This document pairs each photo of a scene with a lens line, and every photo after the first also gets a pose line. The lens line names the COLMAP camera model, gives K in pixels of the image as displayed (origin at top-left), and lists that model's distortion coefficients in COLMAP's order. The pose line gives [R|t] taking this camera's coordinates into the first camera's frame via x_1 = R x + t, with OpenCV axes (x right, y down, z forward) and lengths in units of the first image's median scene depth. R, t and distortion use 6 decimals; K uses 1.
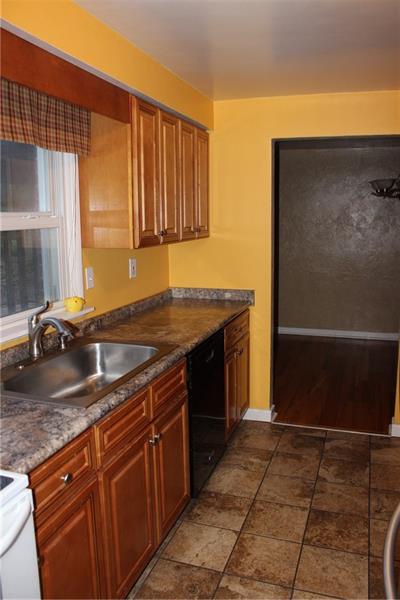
lens RADIAL K [[508.1, 0, 200.0], [0, 508.1, 300.0], [0, 0, 1]] dist [-0.164753, 0.155798]
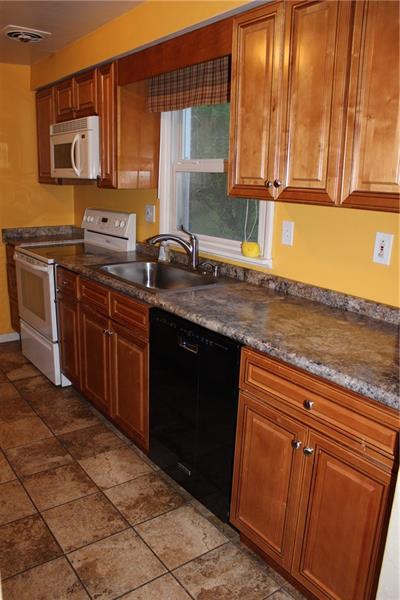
lens RADIAL K [[508.1, 0, 200.0], [0, 508.1, 300.0], [0, 0, 1]] dist [-0.164753, 0.155798]
pose [[-0.589652, 0.208150, -0.780375, 0.668647], [-0.135875, 0.926883, 0.349895, -0.256010], [0.796146, 0.312350, -0.518256, 1.583017]]
